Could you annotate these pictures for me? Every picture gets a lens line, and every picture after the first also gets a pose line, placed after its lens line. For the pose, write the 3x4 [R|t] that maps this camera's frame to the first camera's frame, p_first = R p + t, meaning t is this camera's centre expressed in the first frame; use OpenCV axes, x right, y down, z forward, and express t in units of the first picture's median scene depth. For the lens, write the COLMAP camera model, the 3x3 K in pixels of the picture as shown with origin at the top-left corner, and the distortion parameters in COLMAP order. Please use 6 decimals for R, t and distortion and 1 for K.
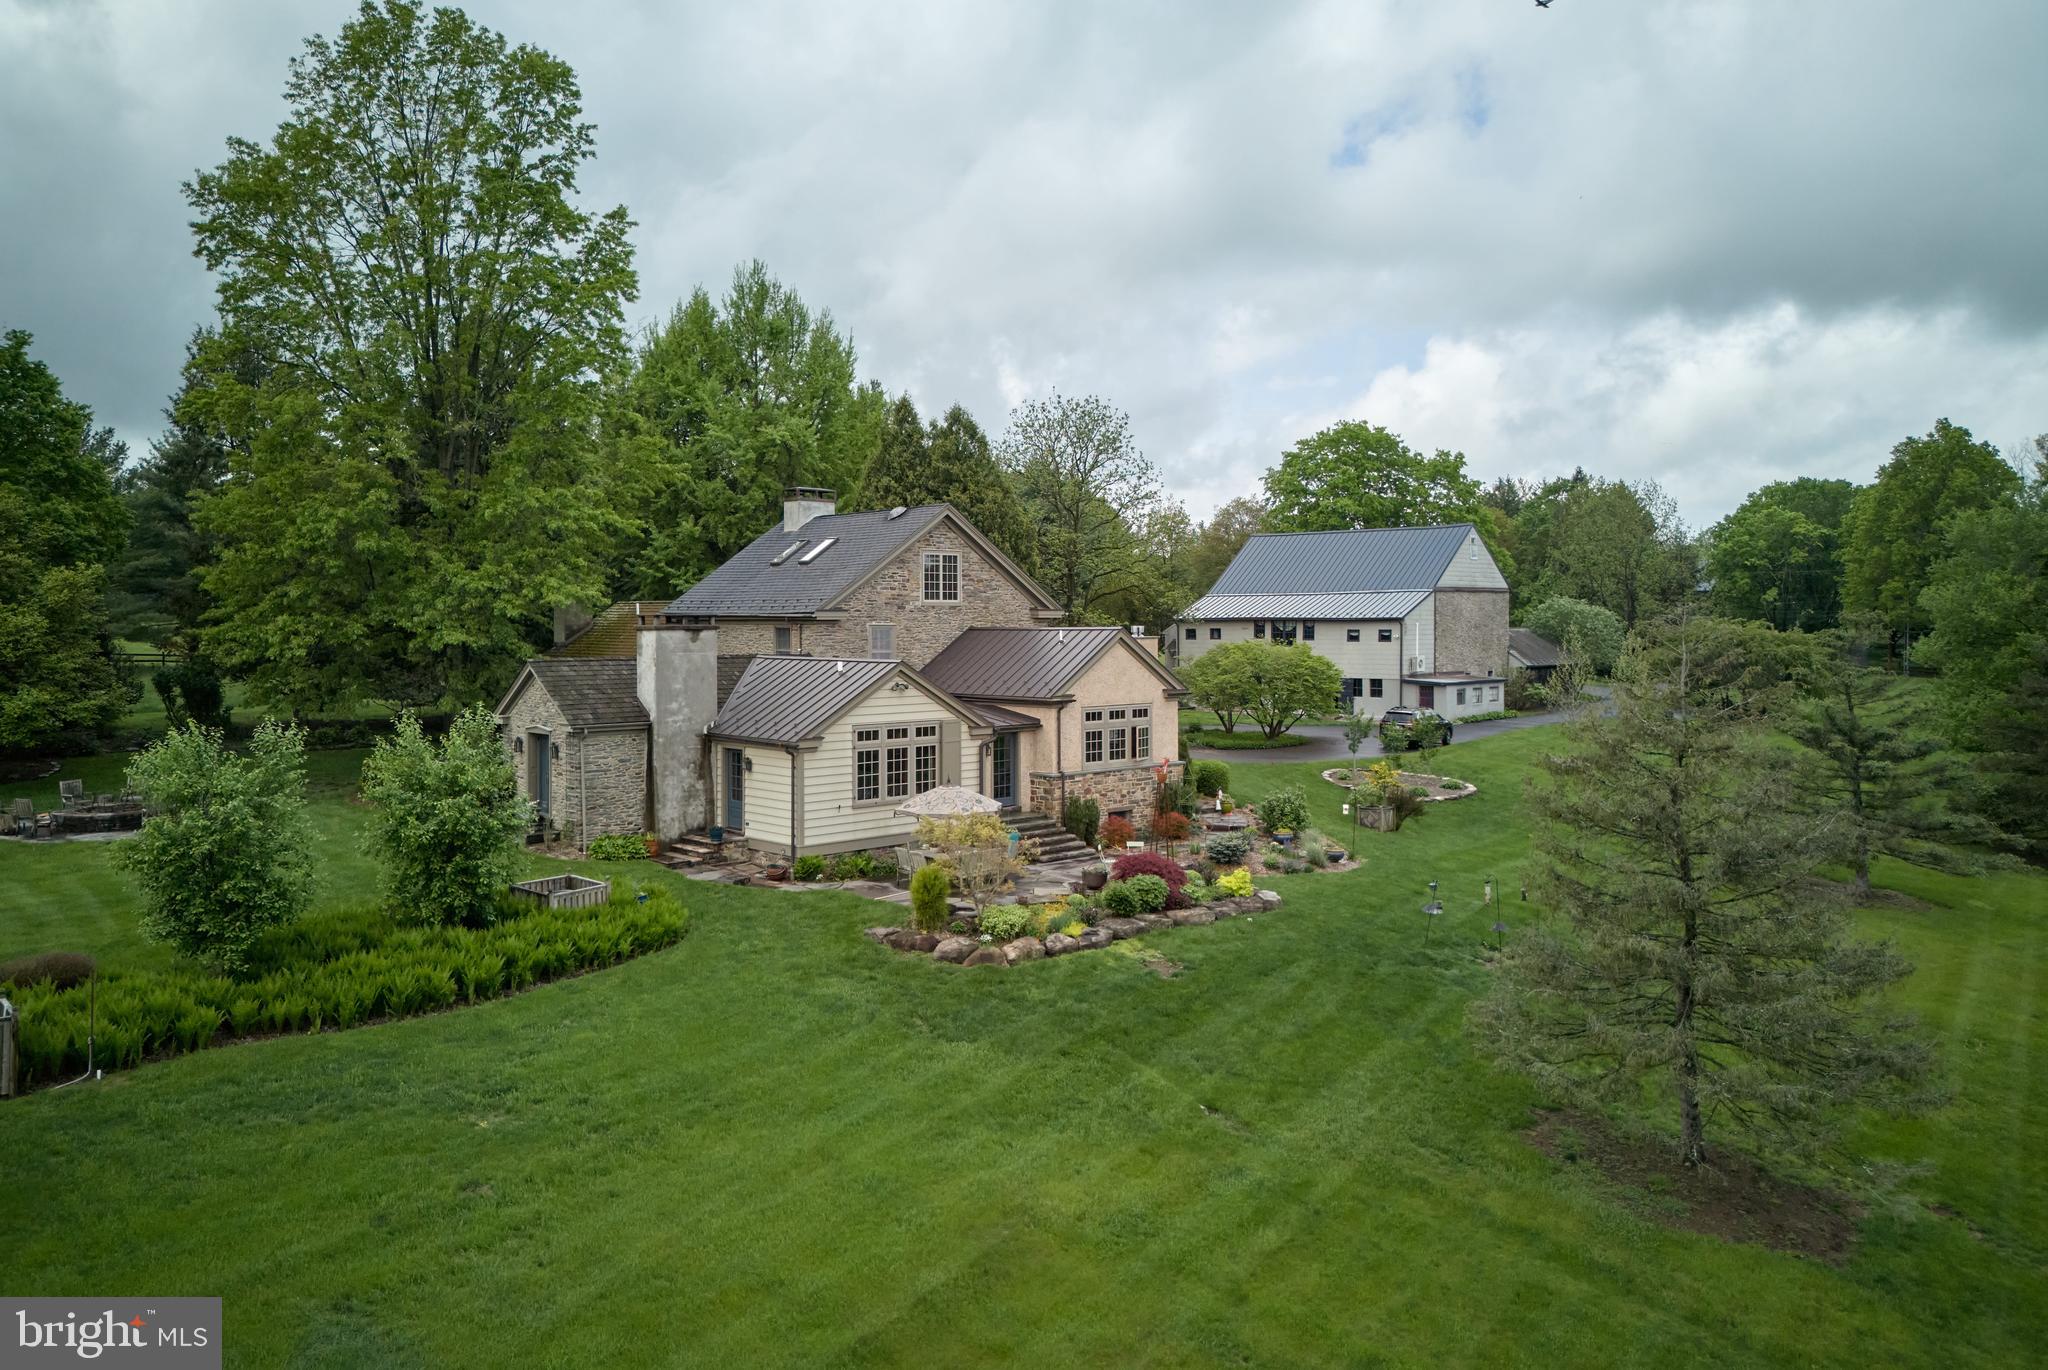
lens RADIAL K [[1480.5, 0, 1024.0], [0, 1480.5, 685.0], [0, 0, 1]] dist [0.129914, -0.216533]
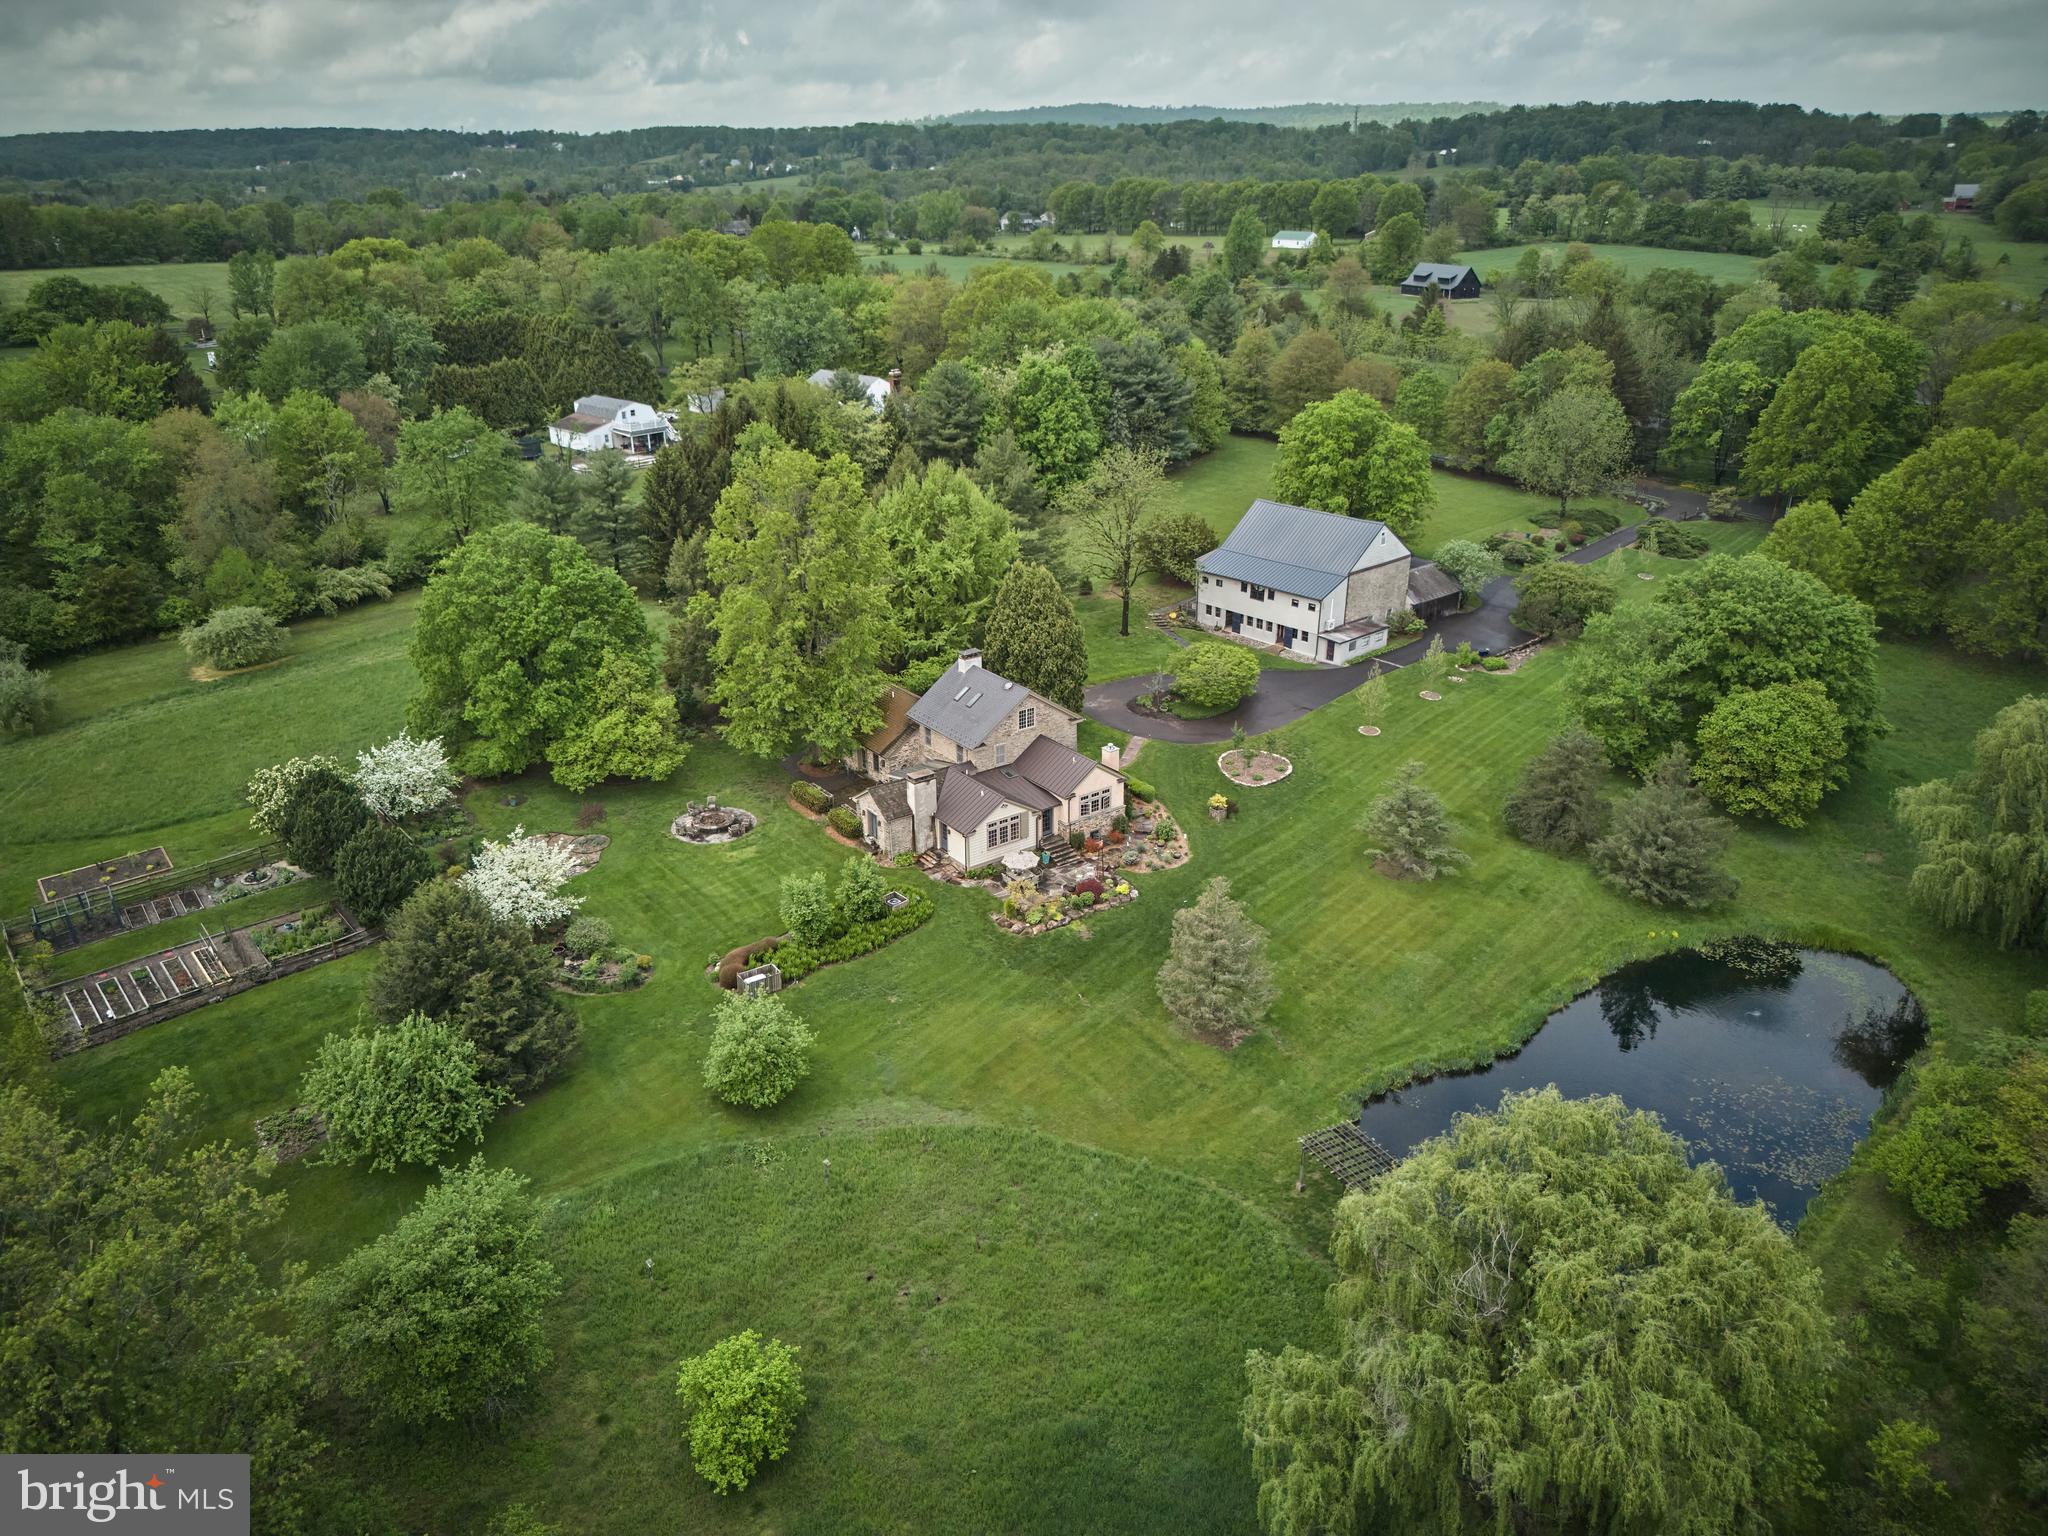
lens RADIAL K [[1407.6, 0, 1024.0], [0, 1407.6, 768.0], [0, 0, 1]] dist [0.066657, -0.000677]
pose [[0.994110, 0.034119, -0.102861, 0.191586], [0.002132, 0.942806, 0.333335, -0.831644], [0.108351, -0.331591, 0.937180, -1.231492]]
